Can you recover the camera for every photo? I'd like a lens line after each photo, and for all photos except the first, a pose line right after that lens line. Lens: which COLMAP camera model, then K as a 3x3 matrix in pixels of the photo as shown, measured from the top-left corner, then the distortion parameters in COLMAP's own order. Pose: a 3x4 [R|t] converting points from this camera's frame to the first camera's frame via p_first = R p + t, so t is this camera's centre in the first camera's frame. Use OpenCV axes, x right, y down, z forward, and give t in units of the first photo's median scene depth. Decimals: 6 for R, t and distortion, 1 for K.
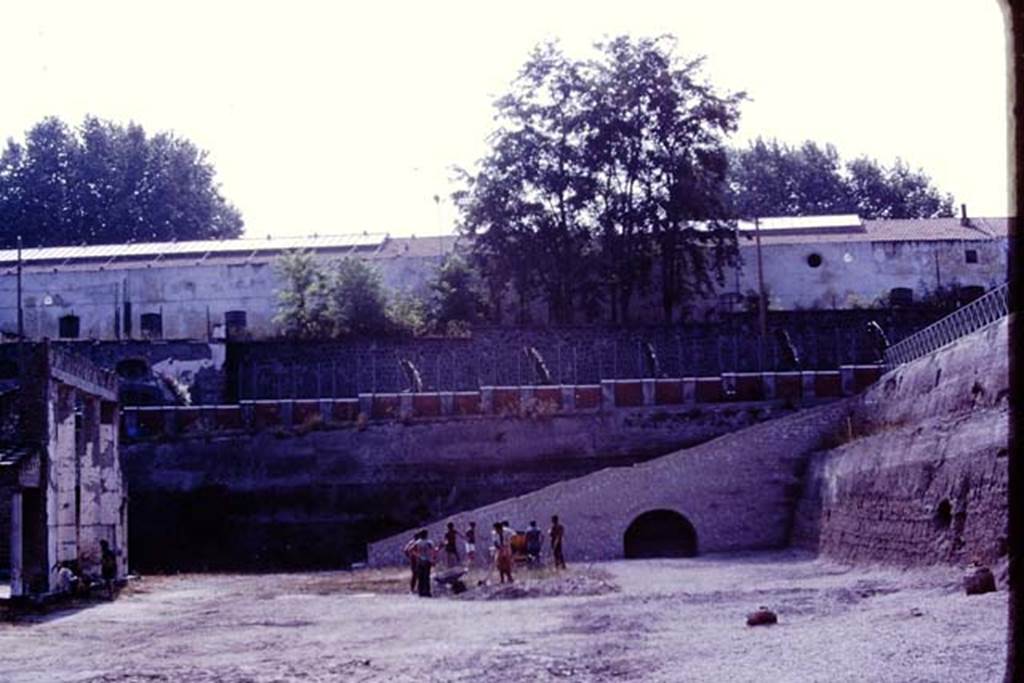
lens RADIAL K [[1626.7, 0, 512.0], [0, 1626.7, 341.5], [0, 0, 1]] dist [-0.254171, 0.064151]
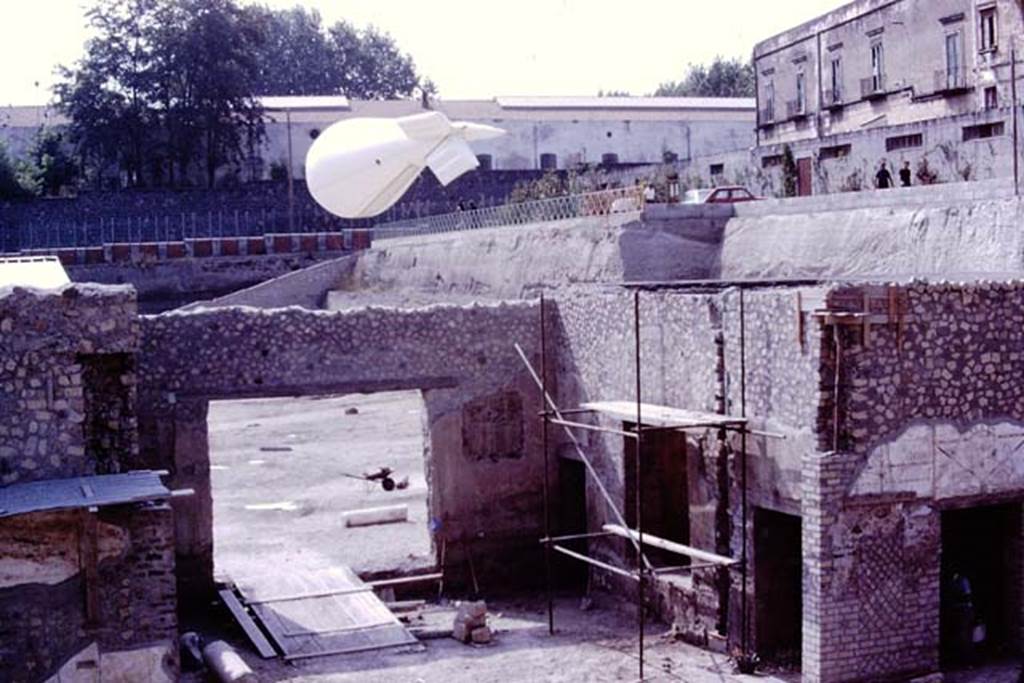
lens RADIAL K [[1610.1, 0, 512.8], [0, 1610.1, 296.0], [0, 0, 1]] dist [-0.237055, 0.154759]
pose [[0.941337, -0.006897, 0.337397, -0.123027], [-0.032956, 0.993133, 0.112249, -0.077866], [-0.335855, -0.116783, 0.934646, -0.369839]]
